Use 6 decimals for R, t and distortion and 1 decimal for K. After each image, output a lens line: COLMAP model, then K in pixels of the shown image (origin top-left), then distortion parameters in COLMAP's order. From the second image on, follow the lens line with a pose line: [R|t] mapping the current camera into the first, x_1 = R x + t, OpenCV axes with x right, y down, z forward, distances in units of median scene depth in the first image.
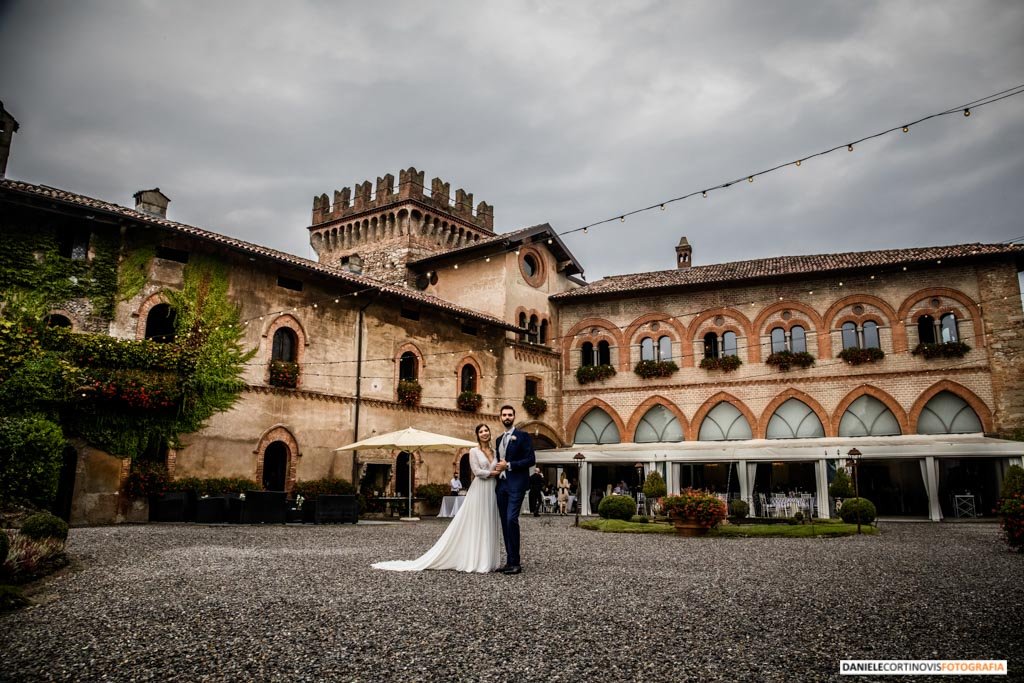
lens RADIAL K [[739.3, 0, 510.9], [0, 739.3, 339.5], [0, 0, 1]] dist [-0.023879, 0.015544]
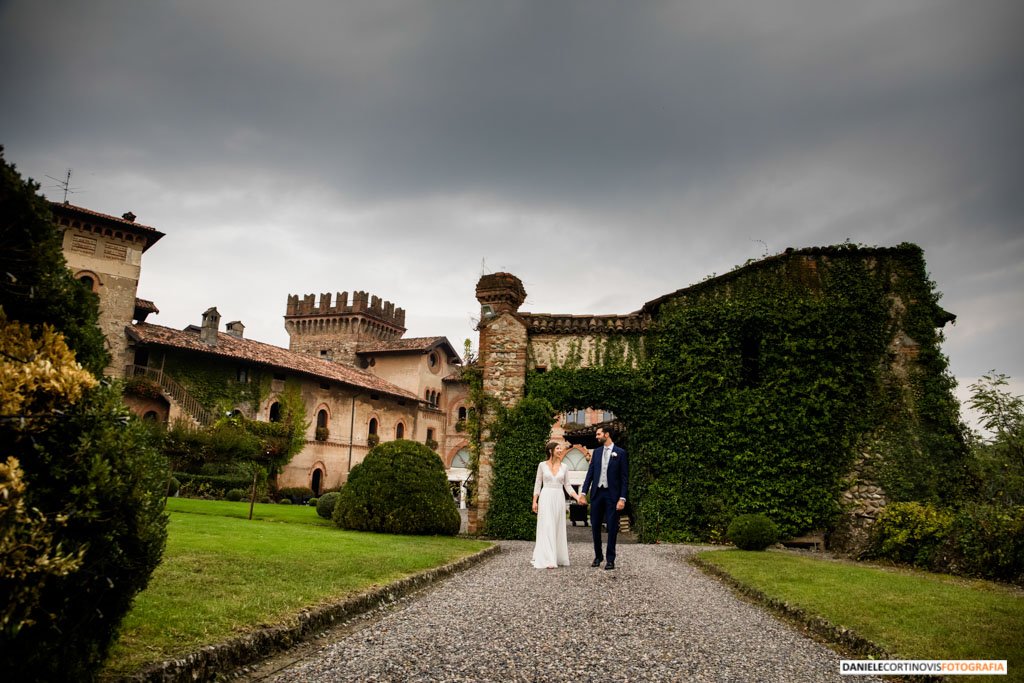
lens RADIAL K [[739.3, 0, 511.5], [0, 739.3, 344.1], [0, 0, 1]] dist [-0.023879, 0.015544]
pose [[0.970899, 0.073376, 0.227971, -0.194172], [-0.076614, 0.997046, 0.005376, -0.166583], [-0.226903, -0.022685, 0.973653, -0.706759]]
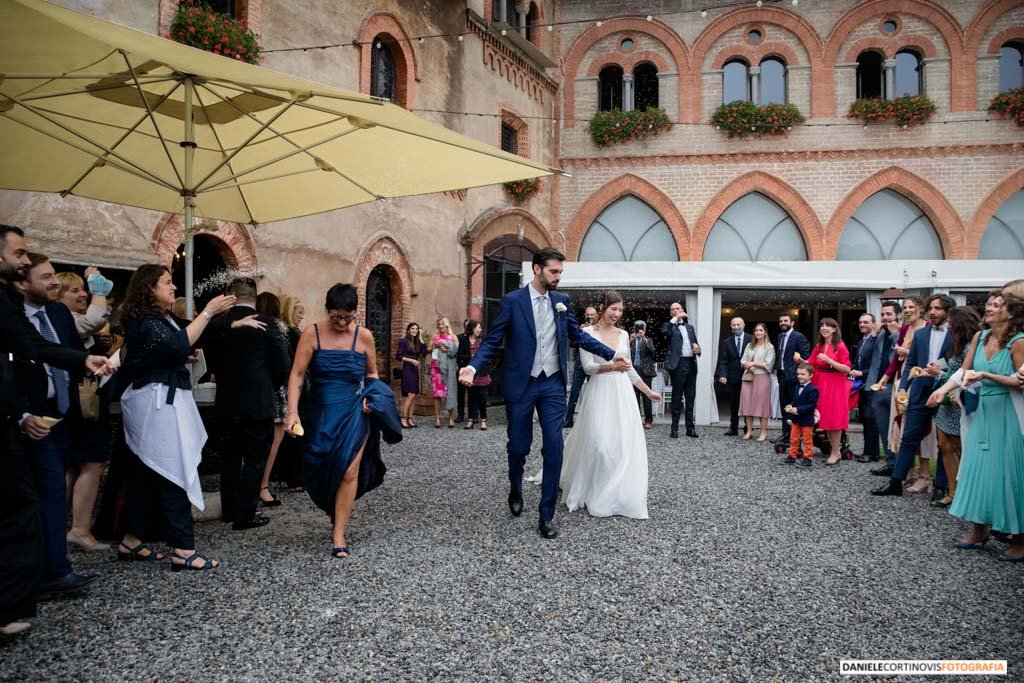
lens RADIAL K [[739.3, 0, 510.3], [0, 739.3, 342.4], [0, 0, 1]] dist [-0.023879, 0.015544]
pose [[0.981182, 0.016980, 0.192335, -0.059099], [-0.053649, 0.980876, 0.187091, 0.103574], [-0.185480, -0.193889, 0.963330, 0.523930]]
